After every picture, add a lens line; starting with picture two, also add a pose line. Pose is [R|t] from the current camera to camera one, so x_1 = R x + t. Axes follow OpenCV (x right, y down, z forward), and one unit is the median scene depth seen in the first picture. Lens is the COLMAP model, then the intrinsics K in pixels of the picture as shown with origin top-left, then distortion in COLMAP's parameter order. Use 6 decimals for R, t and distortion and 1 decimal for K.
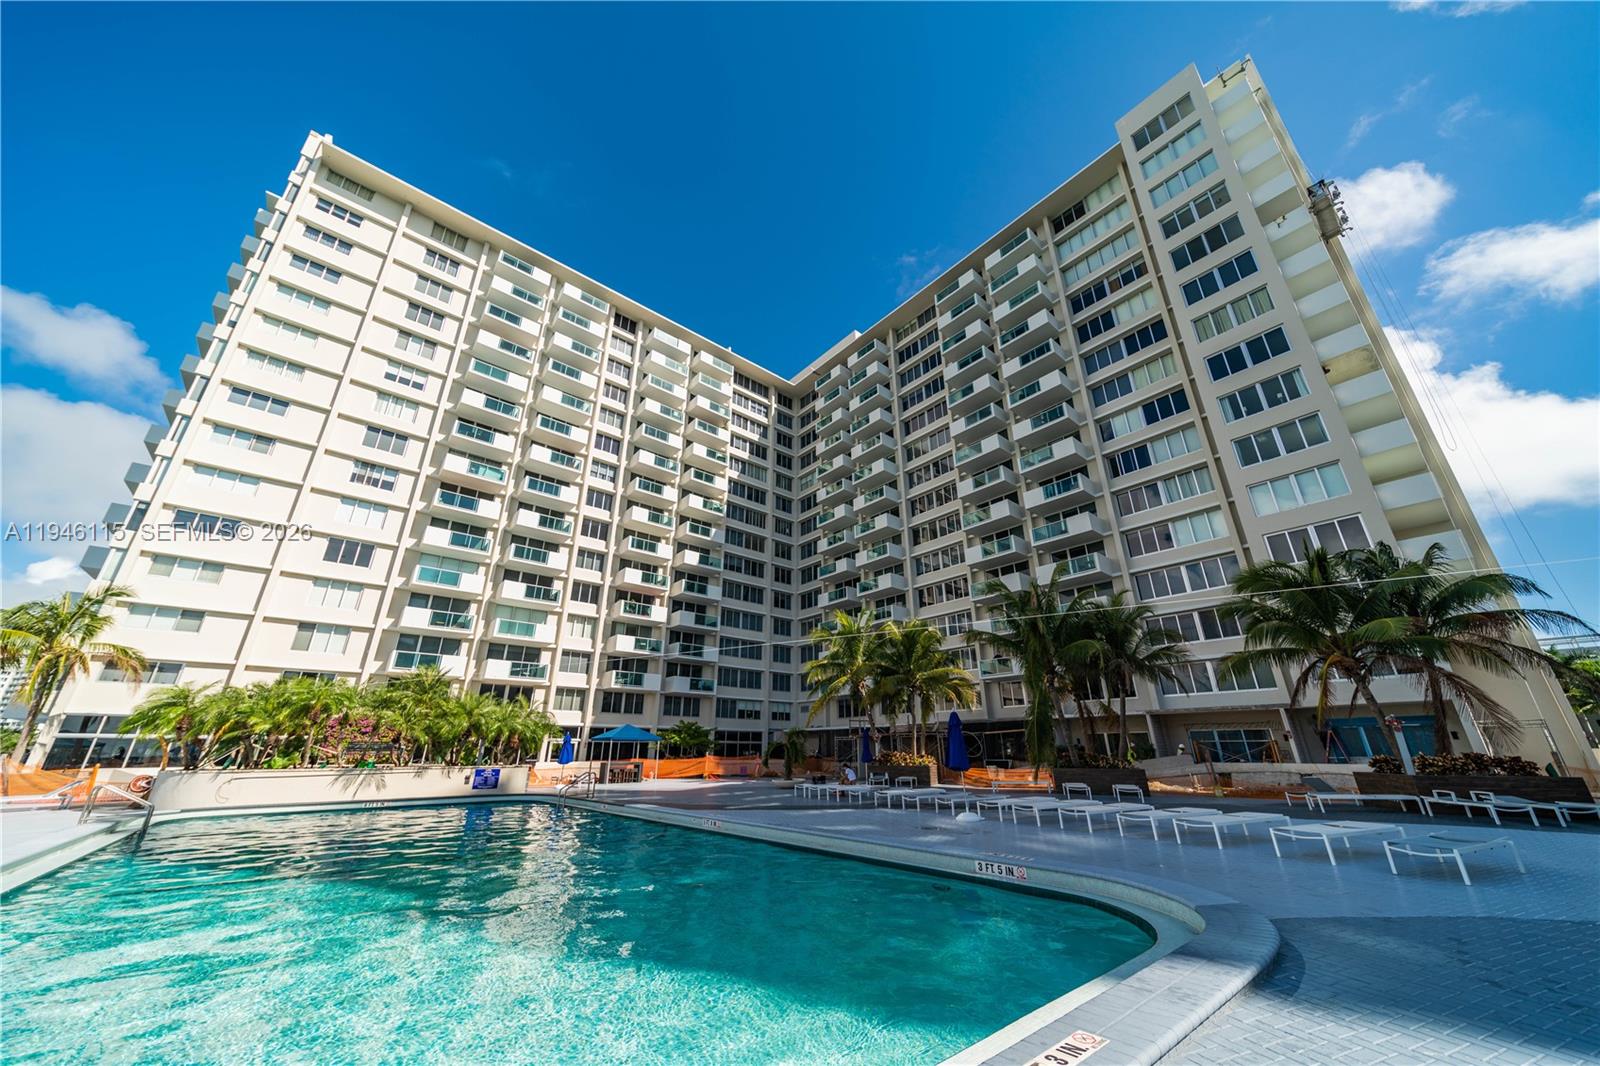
lens RADIAL K [[554.5, 0, 803.6], [0, 554.5, 533.2], [0, 0, 1]] dist [0.007335, -0.000042]
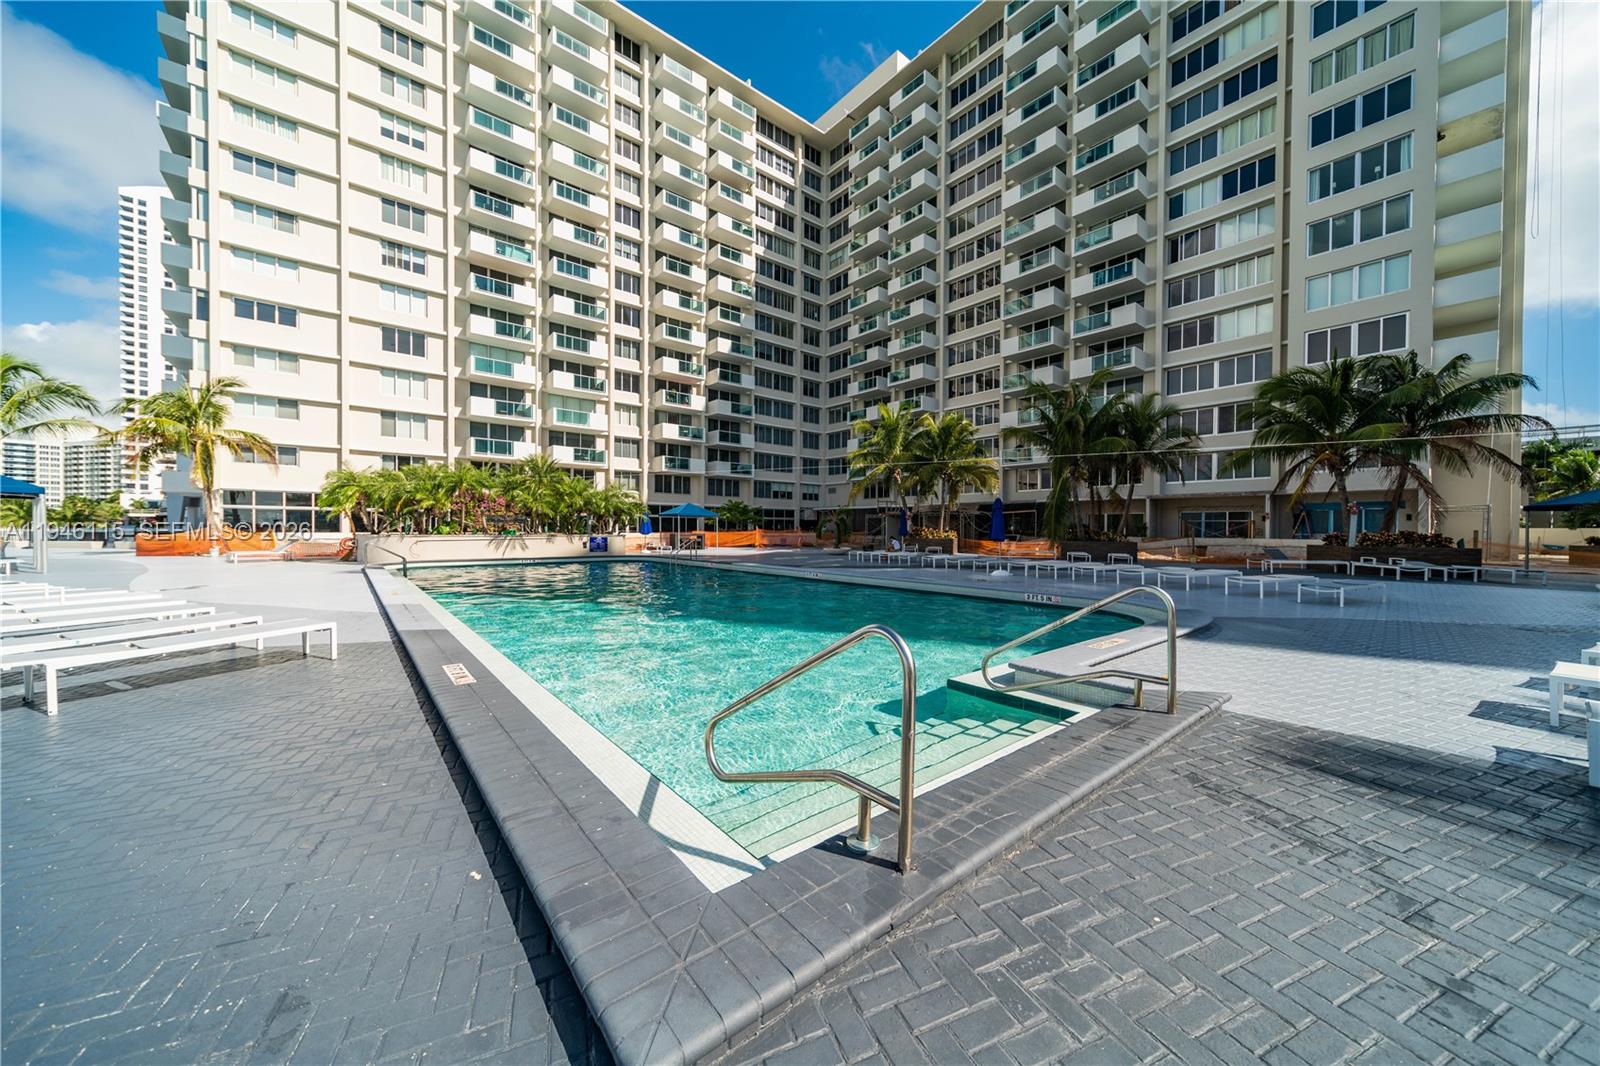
lens RADIAL K [[554.5, 0, 803.6], [0, 554.5, 533.2], [0, 0, 1]] dist [0.007335, -0.000042]
pose [[0.999889, 0.009305, -0.011594, -0.053711], [-0.004242, 0.926040, 0.377402, -0.026141], [0.014248, -0.377311, 0.925977, -0.067074]]
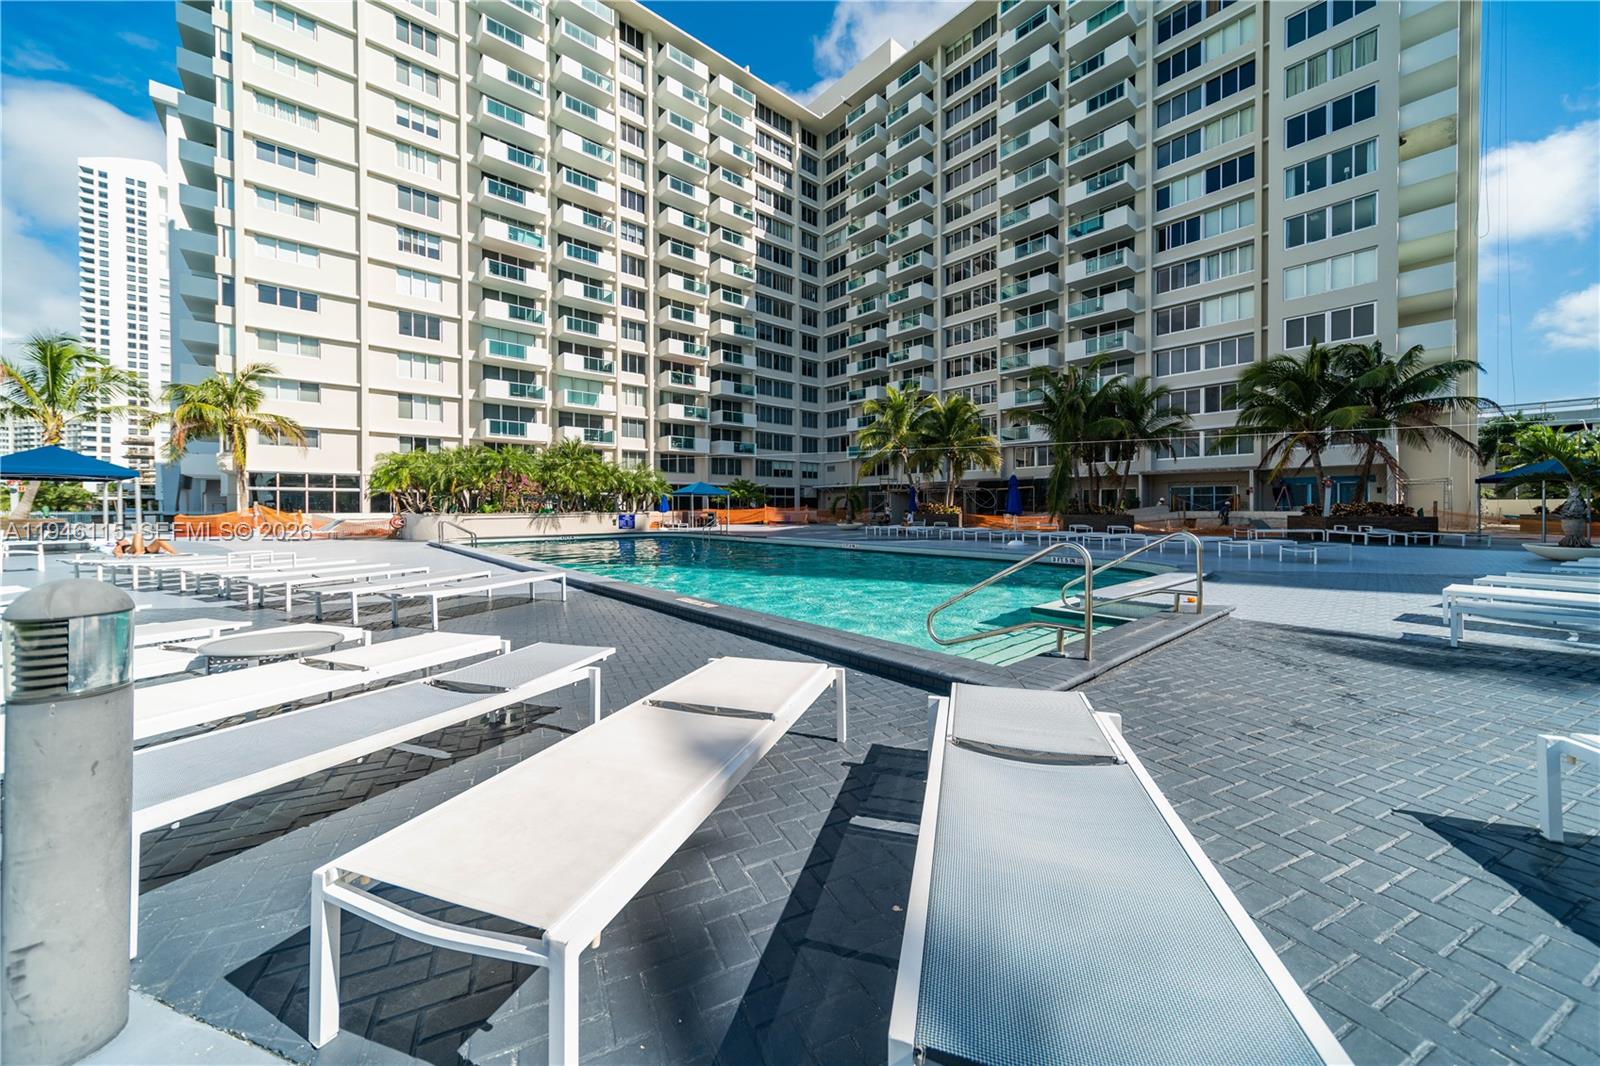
lens RADIAL K [[566.0, 0, 801.4], [0, 566.0, 509.0], [0, 0, 1]] dist [0.008581, -0.000212]
pose [[0.999890, 0.000903, 0.014773, -0.098102], [-0.006341, 0.928029, 0.372454, -0.042651], [-0.013373, -0.372507, 0.927933, -0.116374]]
